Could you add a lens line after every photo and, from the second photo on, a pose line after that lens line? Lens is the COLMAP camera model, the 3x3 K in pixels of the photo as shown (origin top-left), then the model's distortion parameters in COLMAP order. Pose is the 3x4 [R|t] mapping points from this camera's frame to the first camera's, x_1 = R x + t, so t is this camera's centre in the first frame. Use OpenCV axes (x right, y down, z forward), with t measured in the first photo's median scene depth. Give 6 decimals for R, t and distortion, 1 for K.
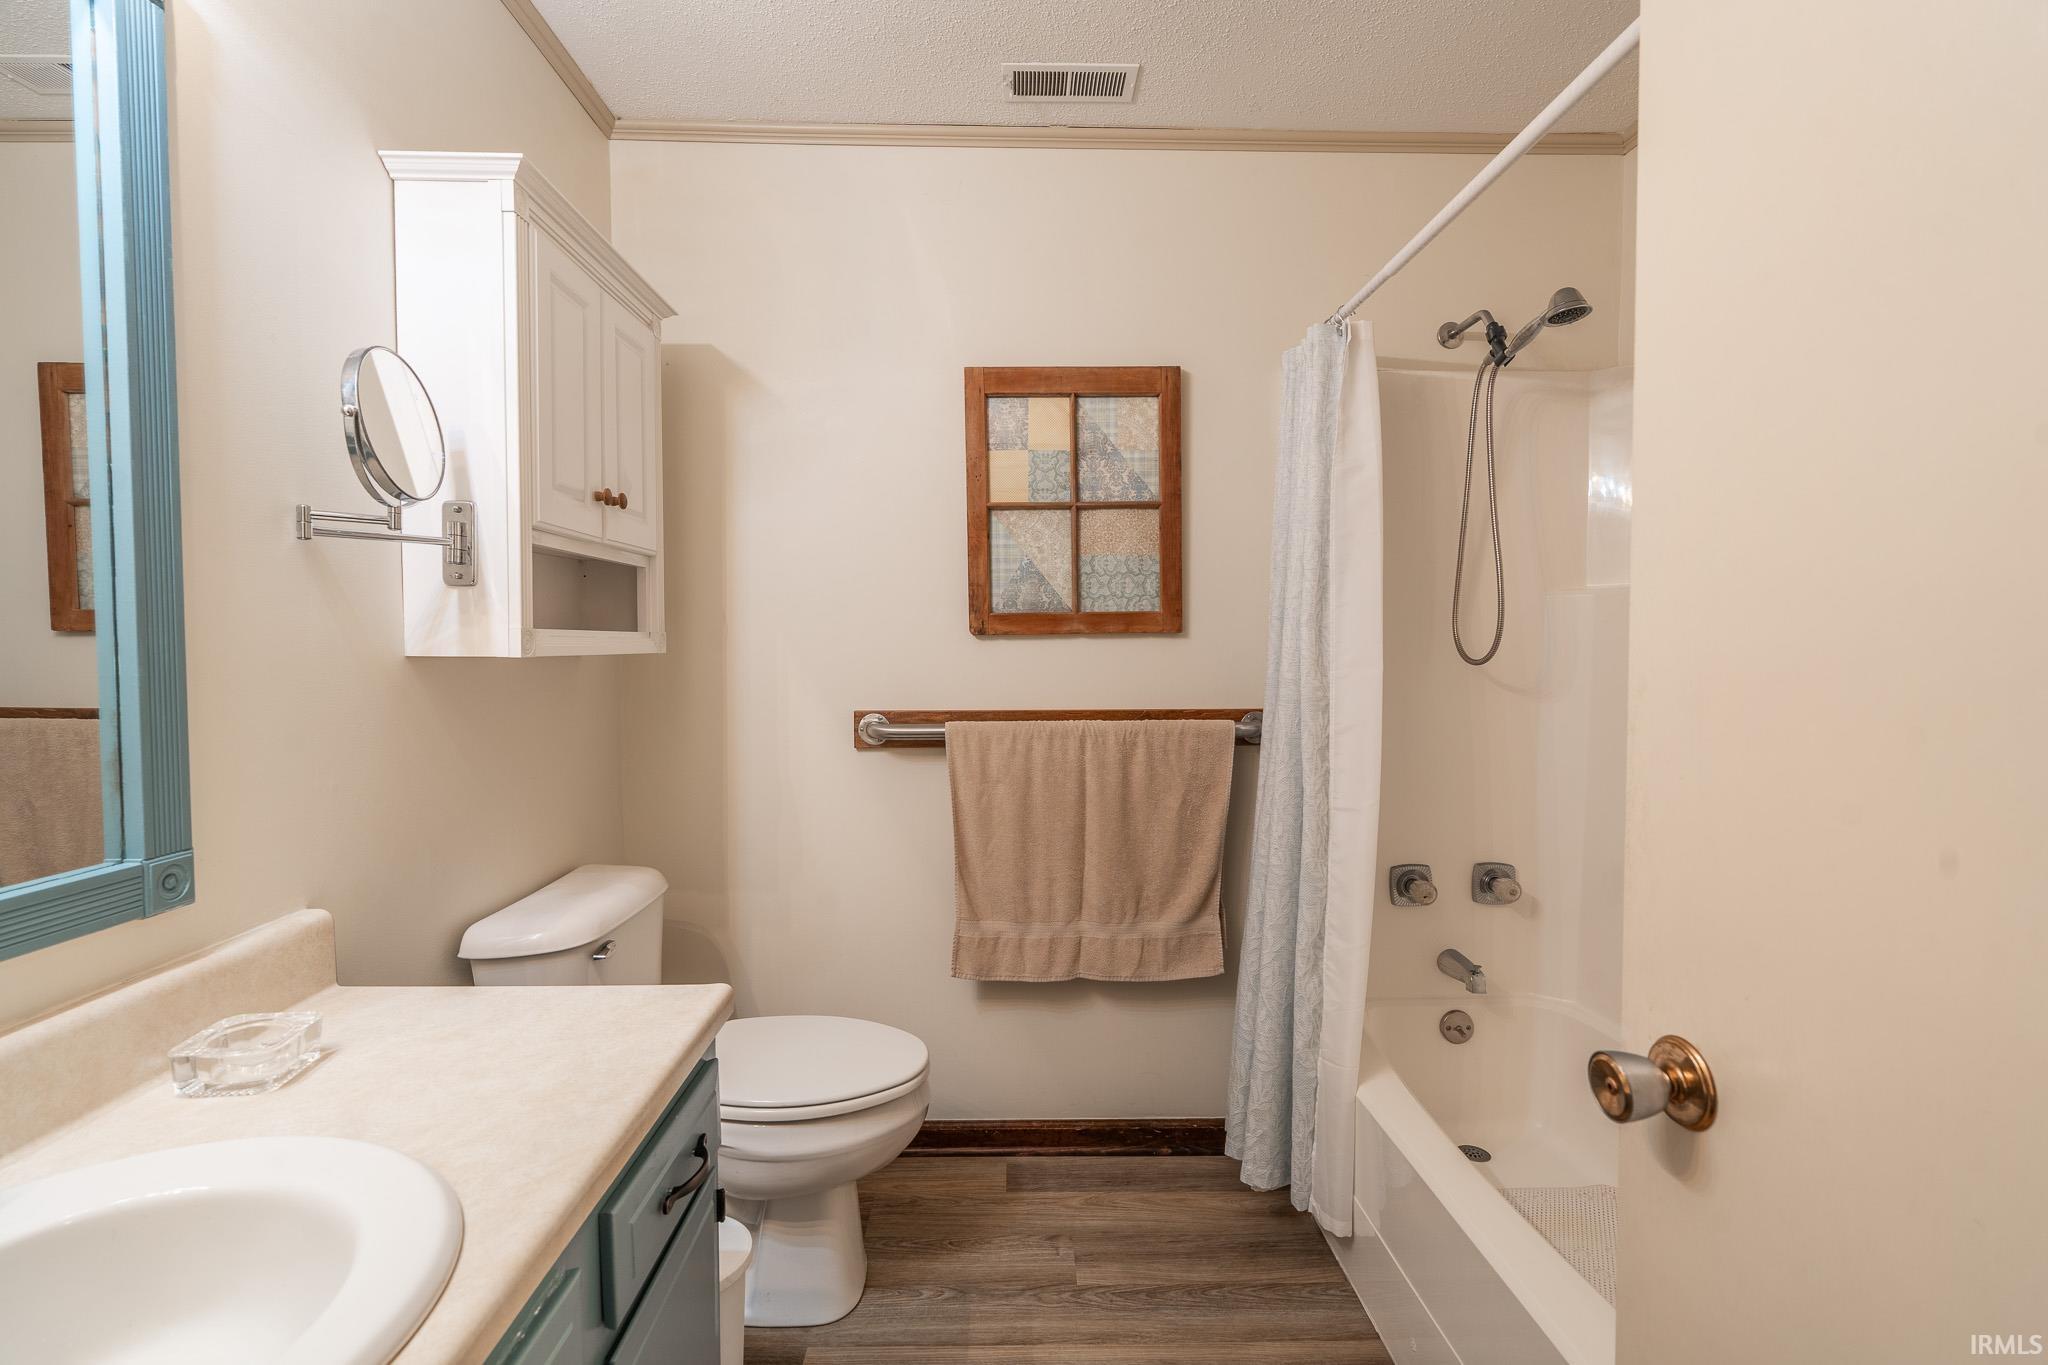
lens RADIAL K [[920.9, 0, 1023.2], [0, 920.9, 678.6], [0, 0, 1]] dist [-0.006854, 0.002702]
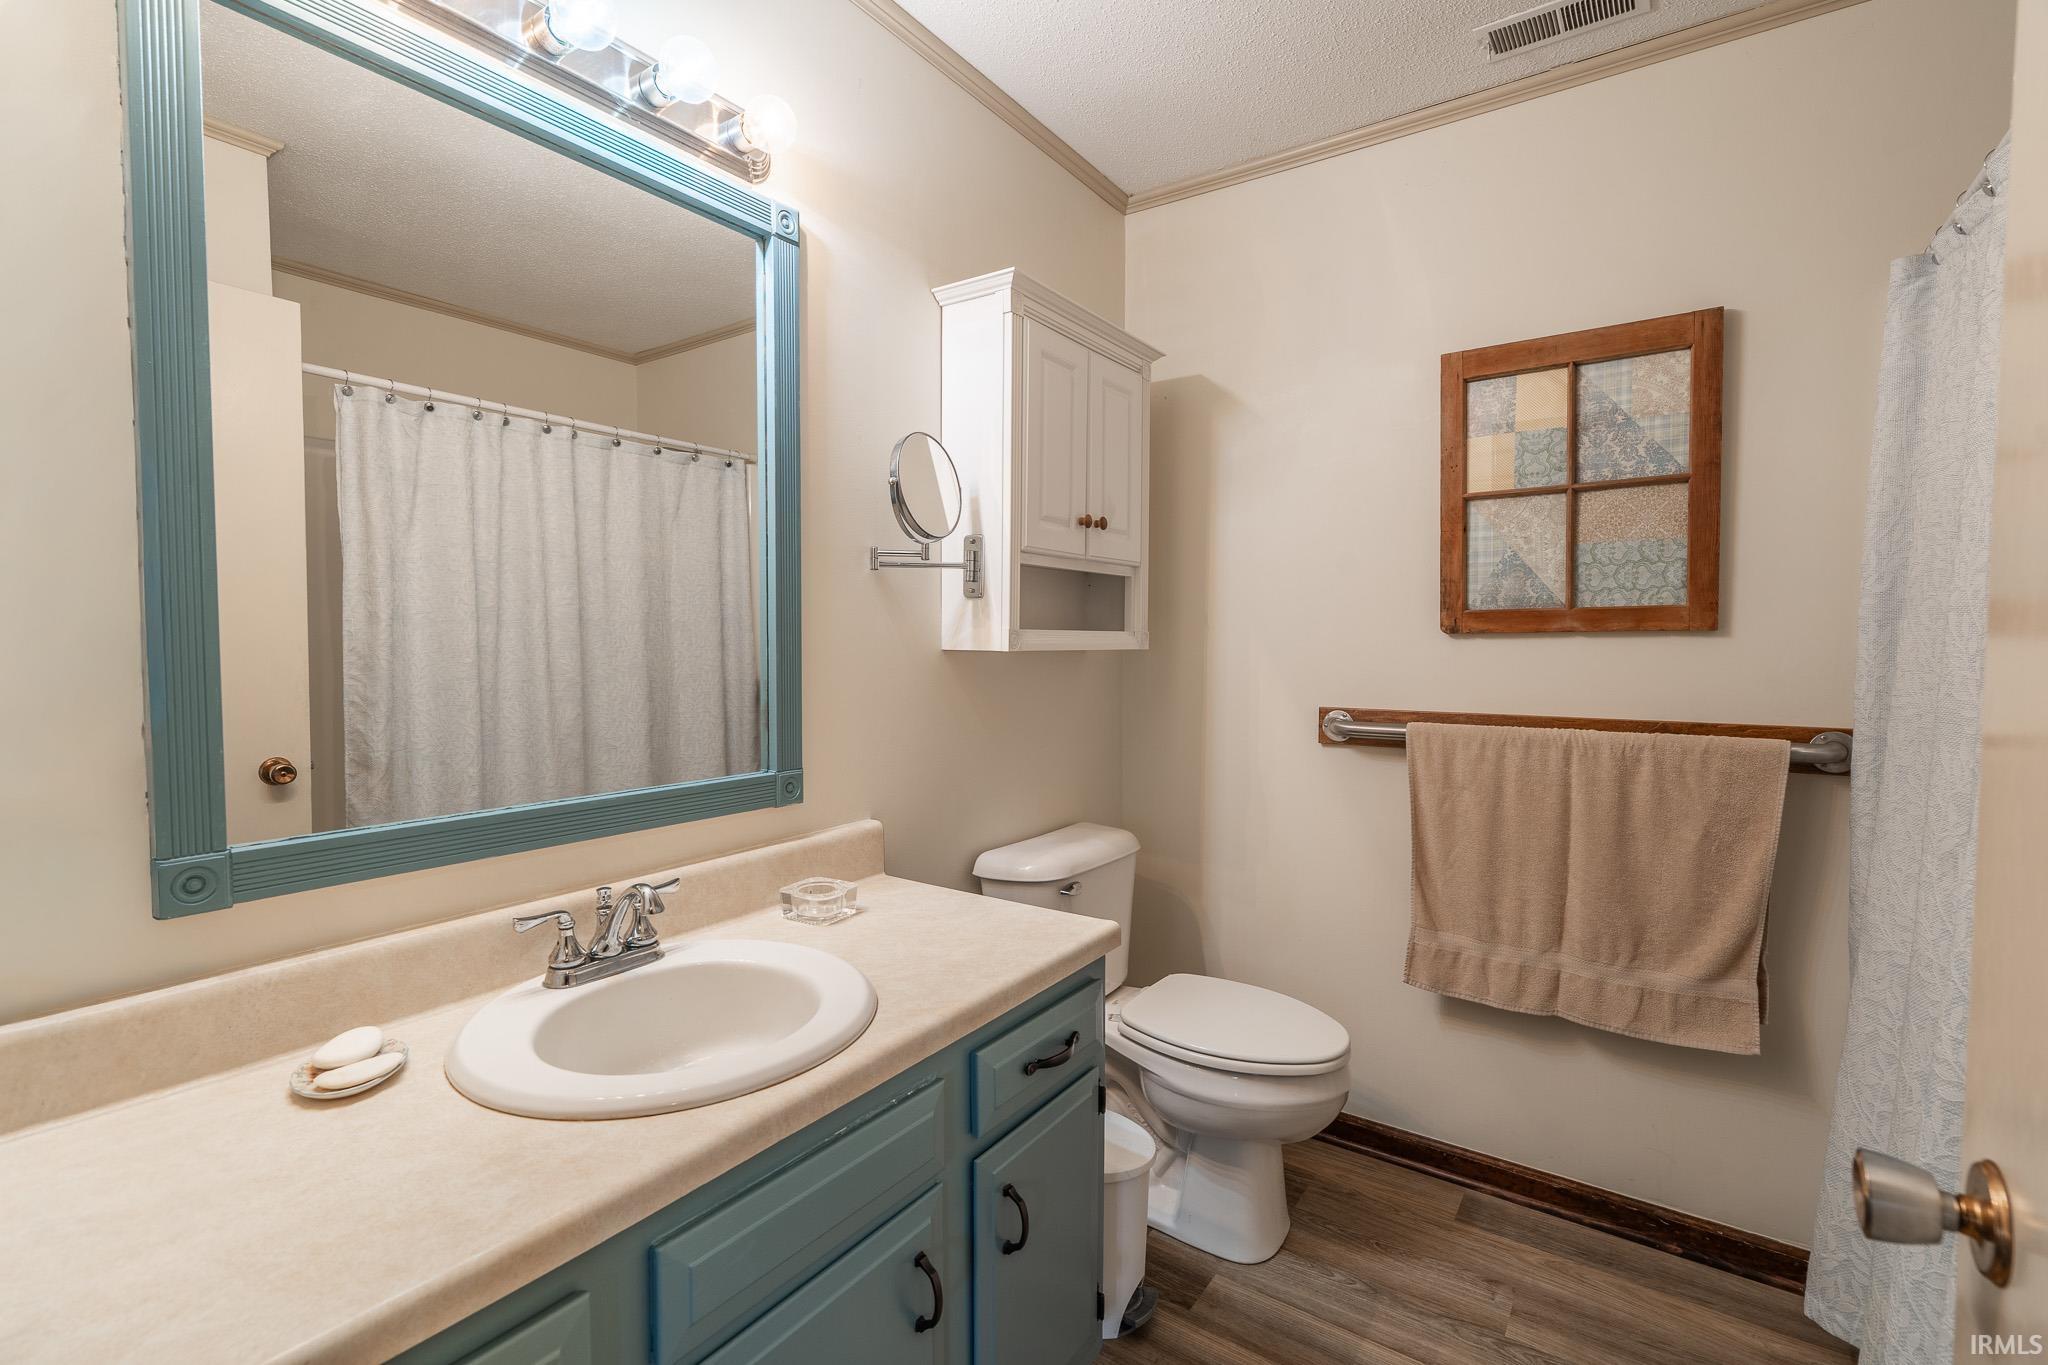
lens RADIAL K [[920.9, 0, 1025.6], [0, 920.9, 681.4], [0, 0, 1]] dist [-0.006854, 0.002702]
pose [[0.804379, 0.029301, -0.593394, 0.176405], [-0.026393, 0.999559, 0.013580, 0.001020], [0.593530, 0.004738, 0.804798, -0.029603]]
